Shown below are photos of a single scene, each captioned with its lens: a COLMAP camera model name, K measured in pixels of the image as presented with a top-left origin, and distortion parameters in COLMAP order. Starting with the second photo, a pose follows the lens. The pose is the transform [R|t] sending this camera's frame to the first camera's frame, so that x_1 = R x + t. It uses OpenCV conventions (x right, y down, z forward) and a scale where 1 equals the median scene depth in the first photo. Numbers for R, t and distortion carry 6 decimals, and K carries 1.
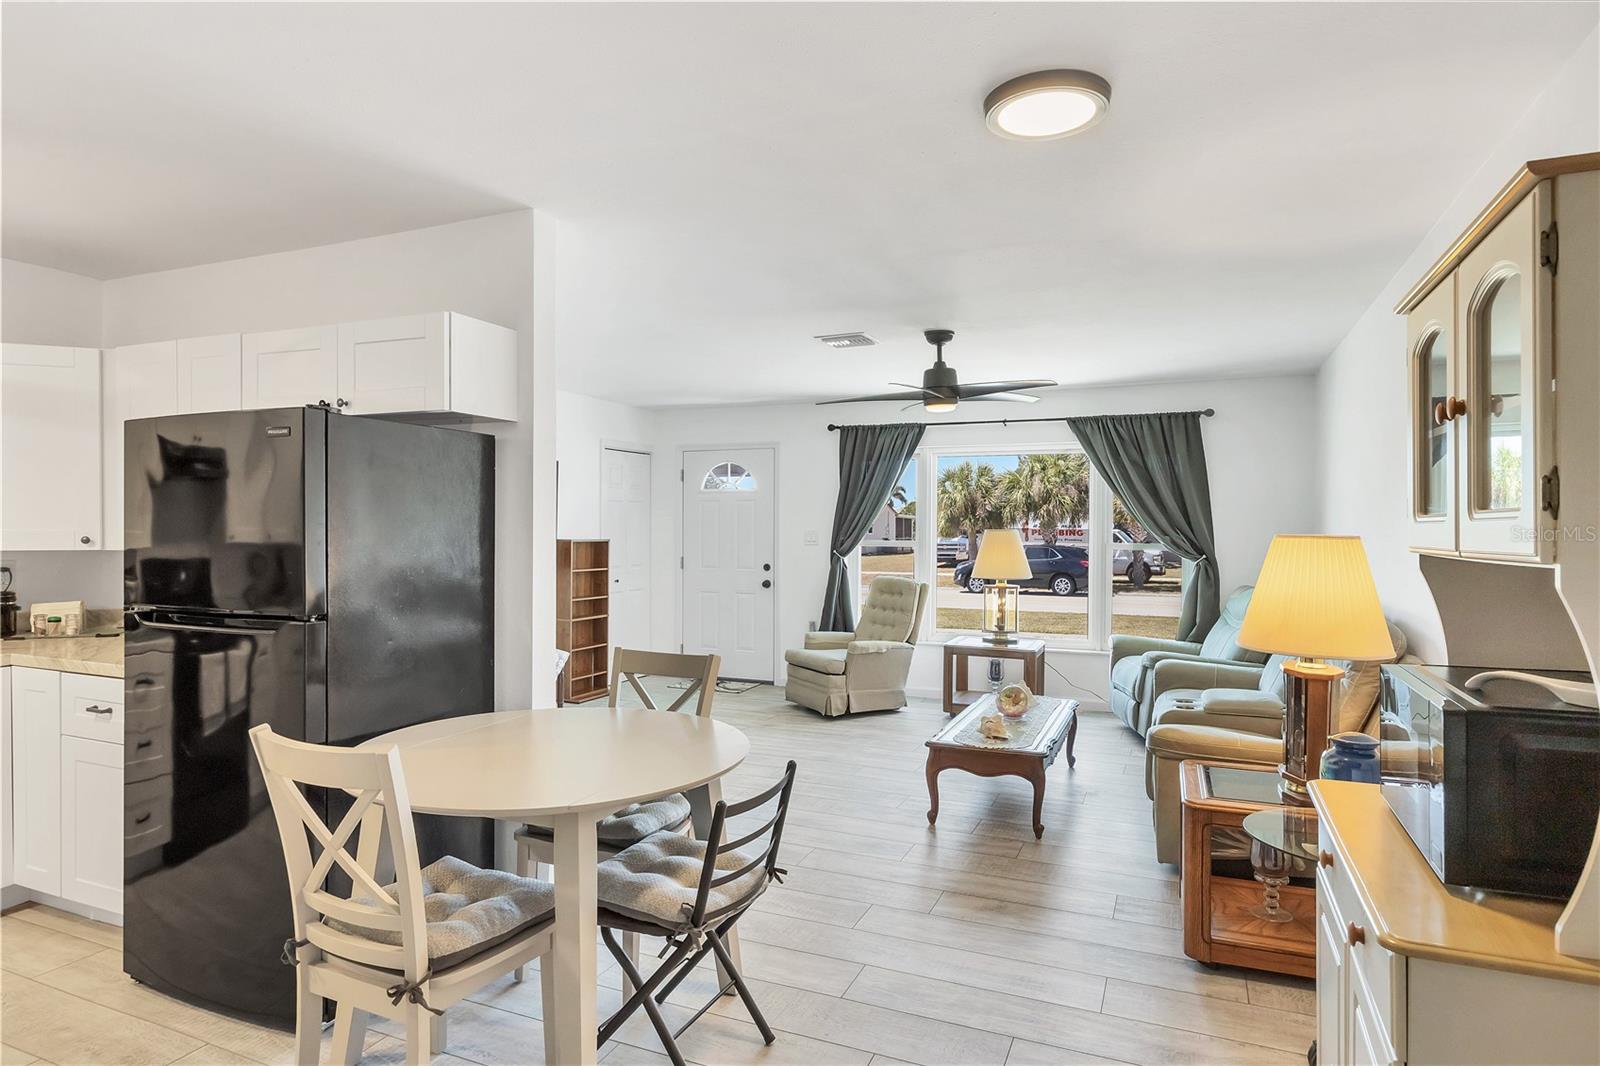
lens RADIAL K [[896.6, 0, 795.8], [0, 896.6, 535.3], [0, 0, 1]] dist [0.001206, -0.003283]
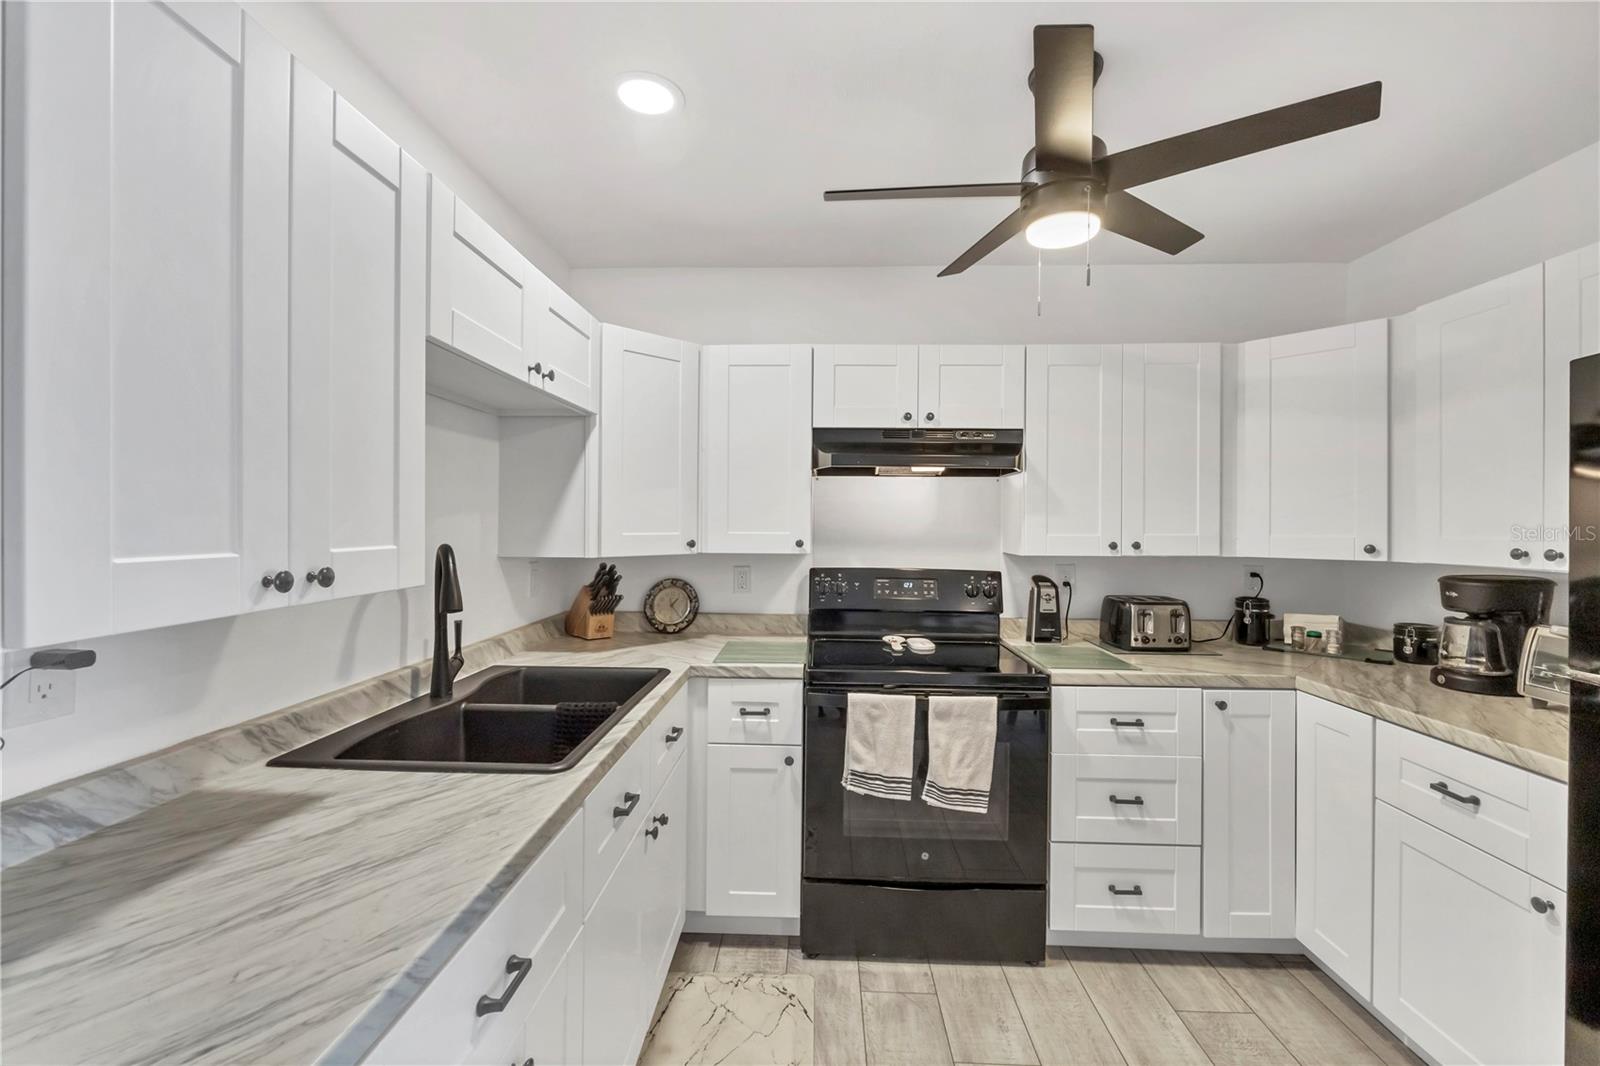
lens RADIAL K [[658.7, 0, 803.7], [0, 658.7, 524.2], [0, 0, 1]] dist [-0.001794, 0.000140]
pose [[0.368664, -0.002522, -0.929559, -0.221508], [-0.014105, 0.999866, -0.008307, -0.002777], [0.929456, 0.016174, 0.368579, 0.150229]]
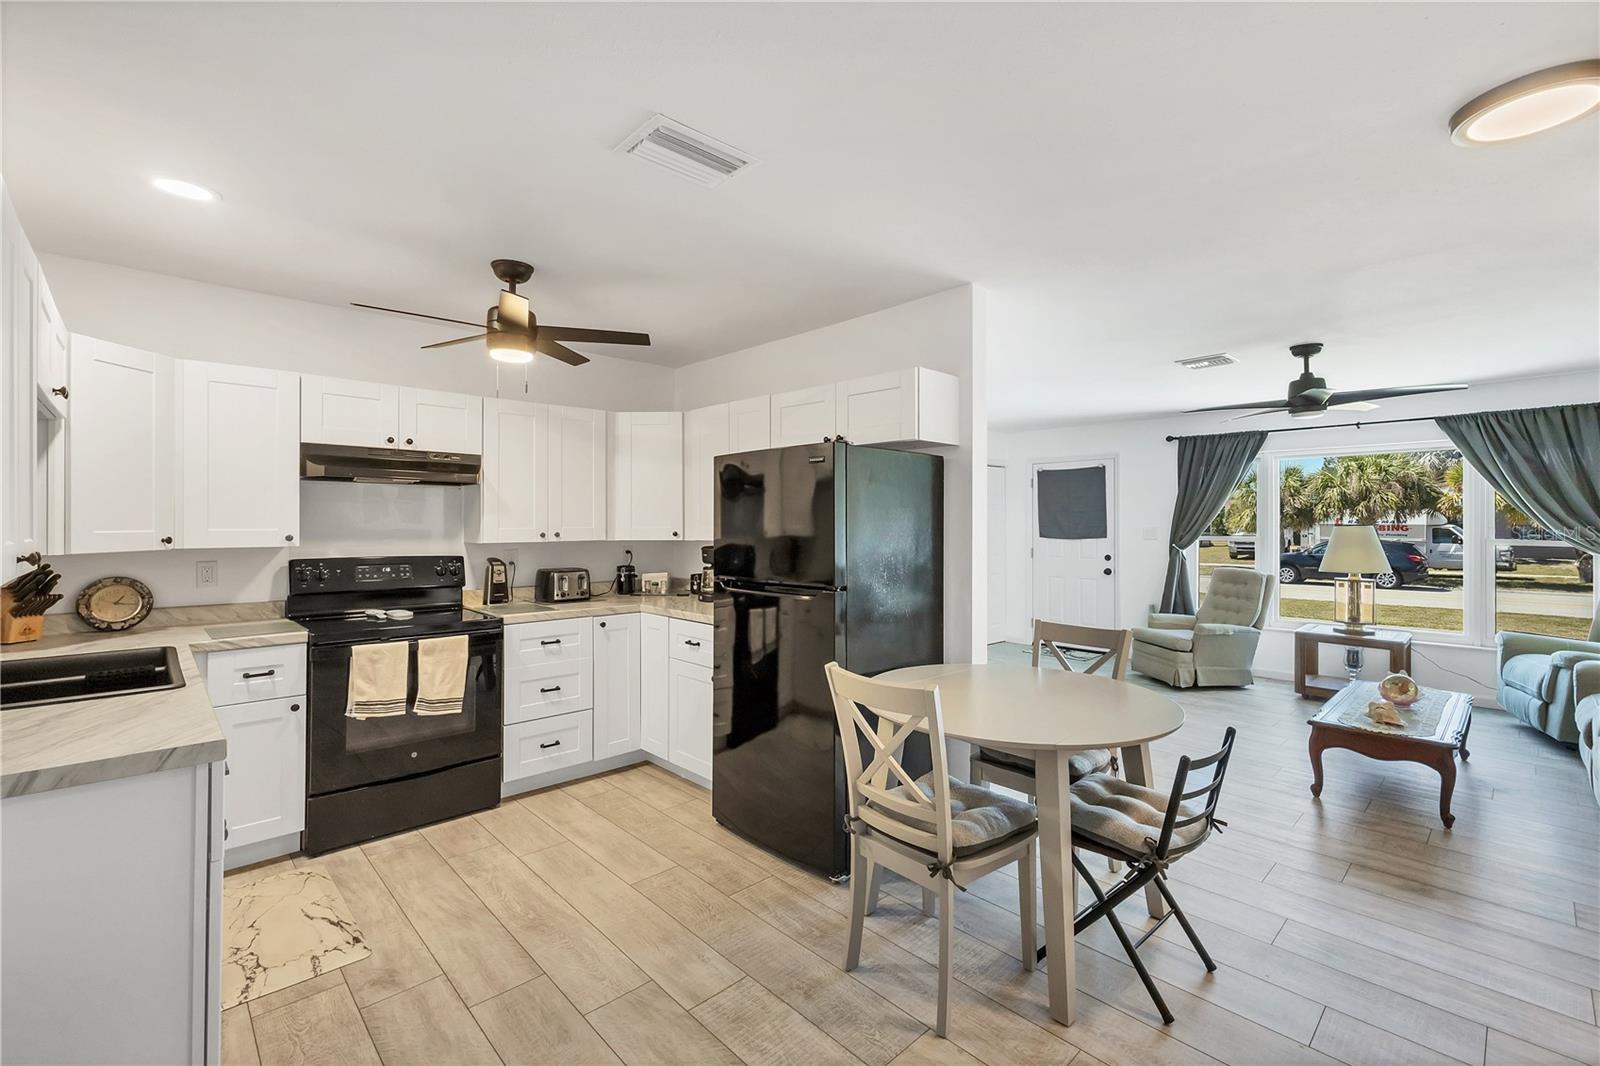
lens RADIAL K [[685.6, 0, 802.5], [0, 685.6, 522.2], [0, 0, 1]] dist [0.010361, -0.002250]
pose [[0.920812, -0.004084, -0.389985, -0.062069], [-0.000761, 0.999924, -0.012267, -0.000251], [0.390005, 0.011592, 0.920740, -0.011746]]
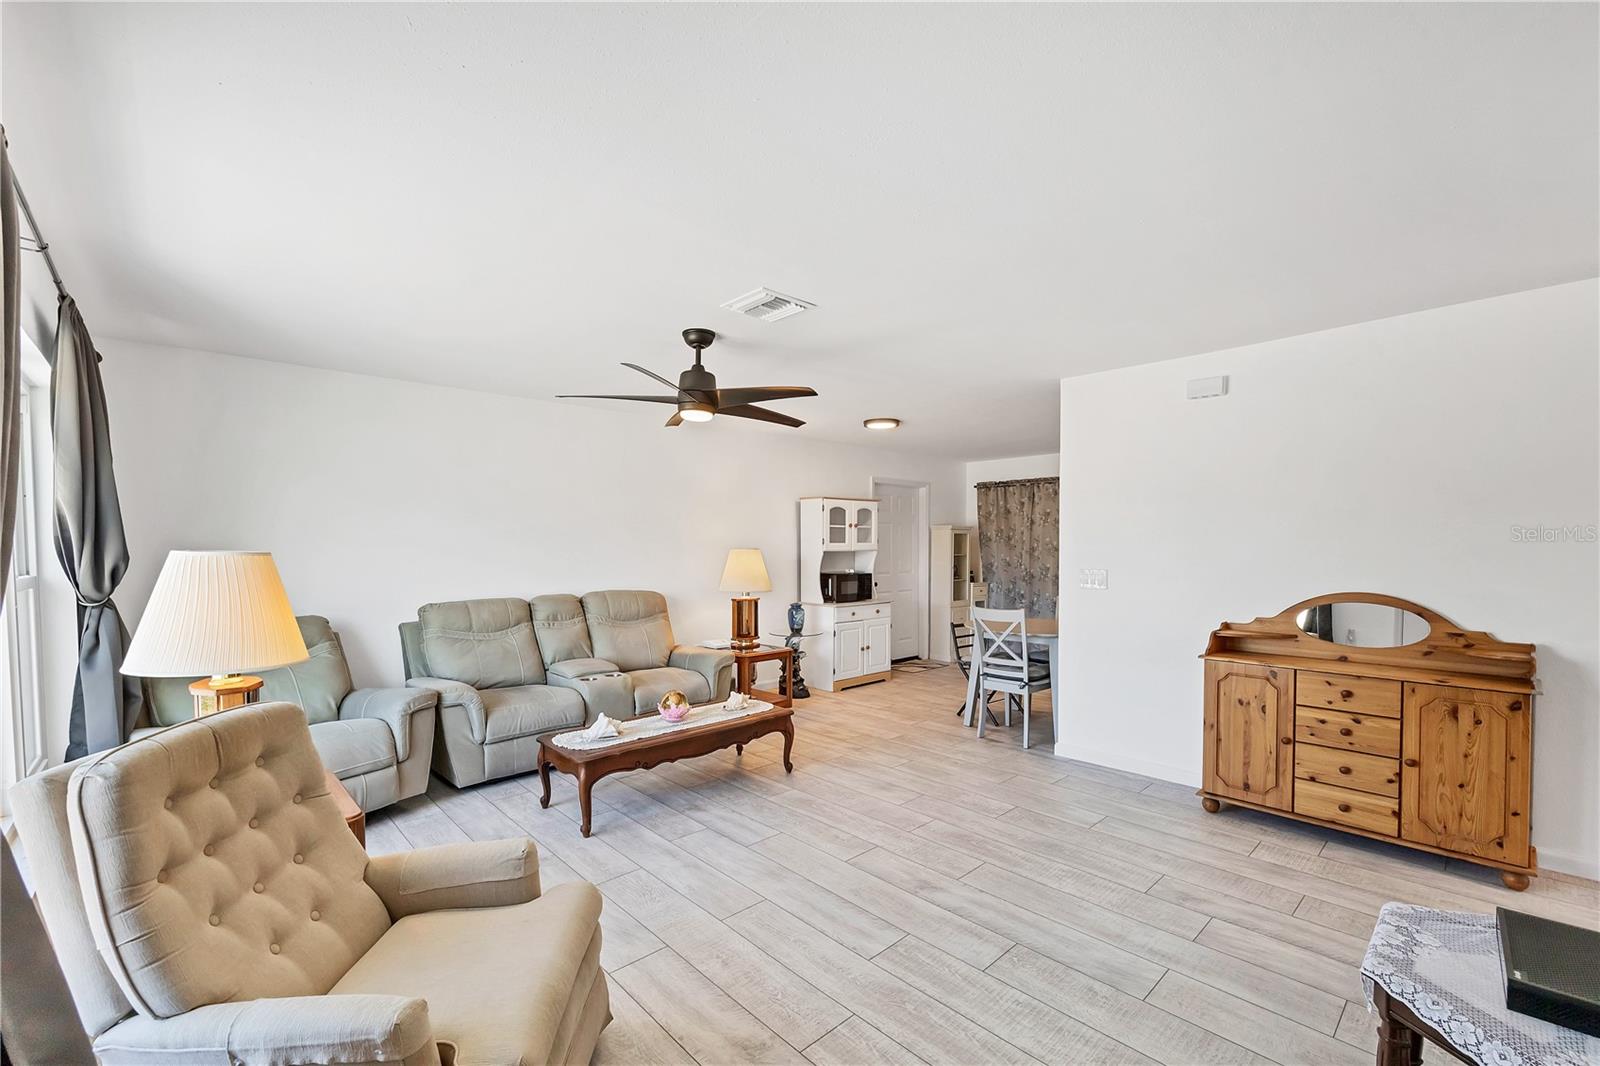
lens RADIAL K [[666.5, 0, 795.0], [0, 666.5, 558.0], [0, 0, 1]] dist [-0.000522, -0.000003]
pose [[-0.916843, -0.012137, 0.399064, -0.159905], [-0.000947, 0.999601, 0.028225, -0.012118], [-0.399248, 0.025500, -0.916488, 1.242607]]
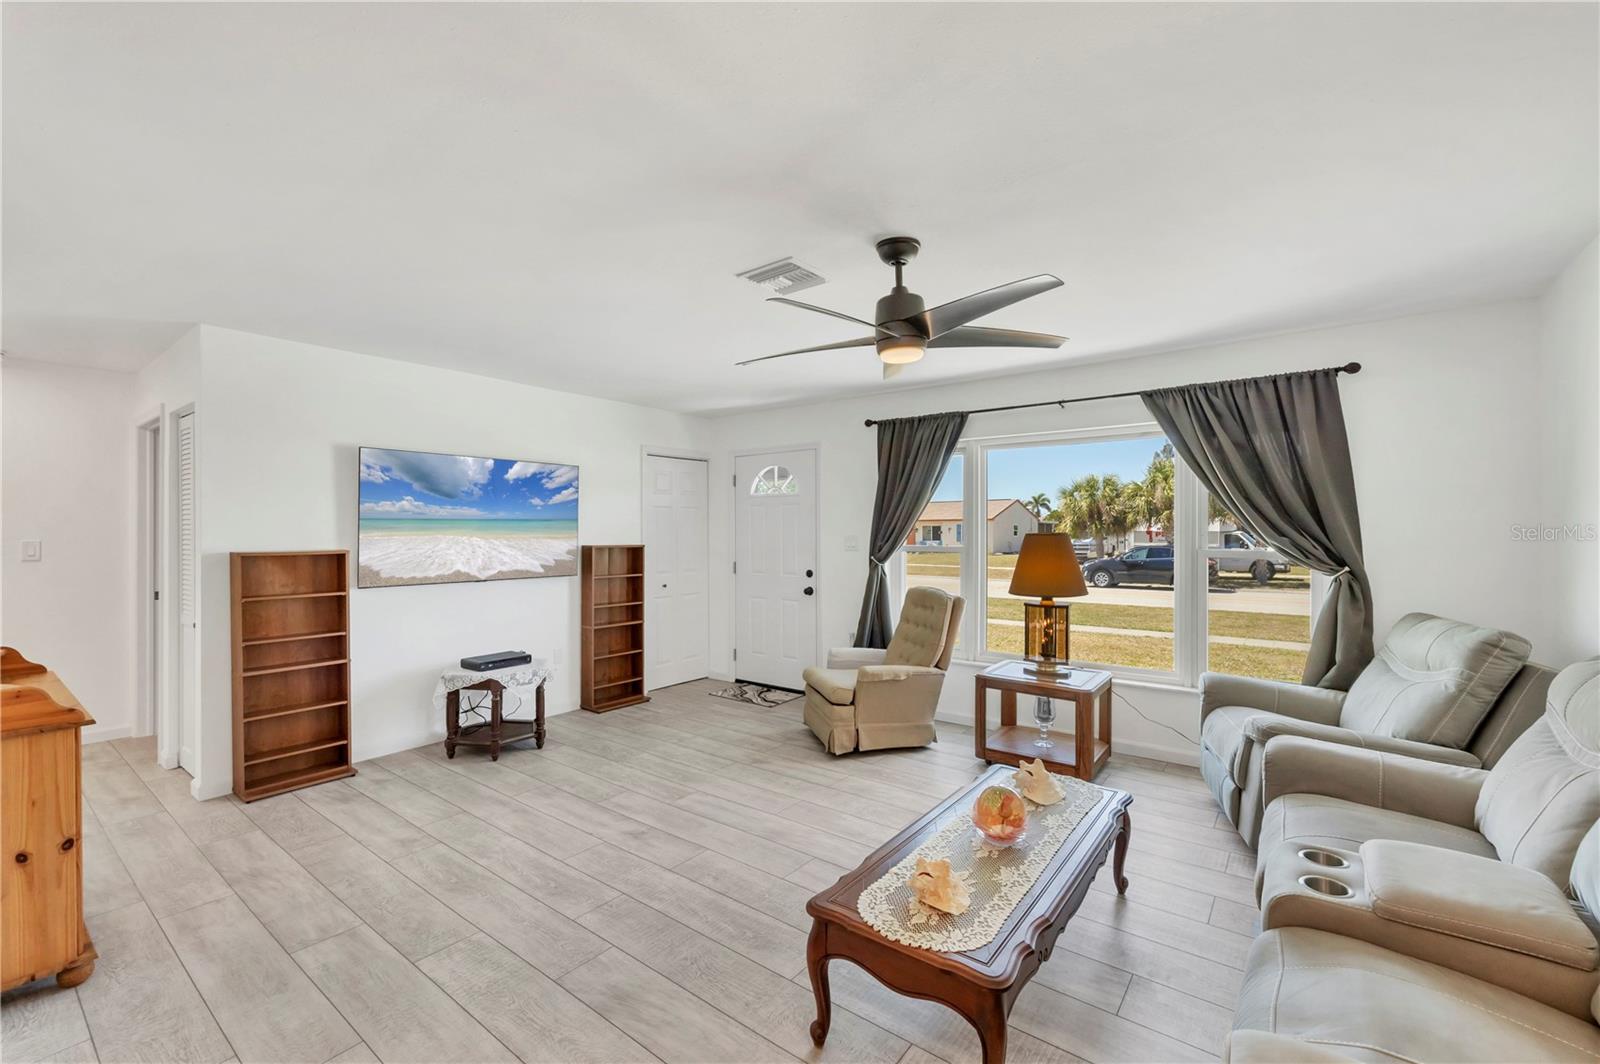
lens RADIAL K [[666.1, 0, 798.2], [0, 666.1, 530.9], [0, 0, 1]] dist [-0.000611, -0.000214]
pose [[0.970036, -0.005831, -0.242890, 0.161447], [0.003351, 0.999938, -0.010623, -0.002875], [0.242937, 0.009491, 0.969996, 0.381401]]
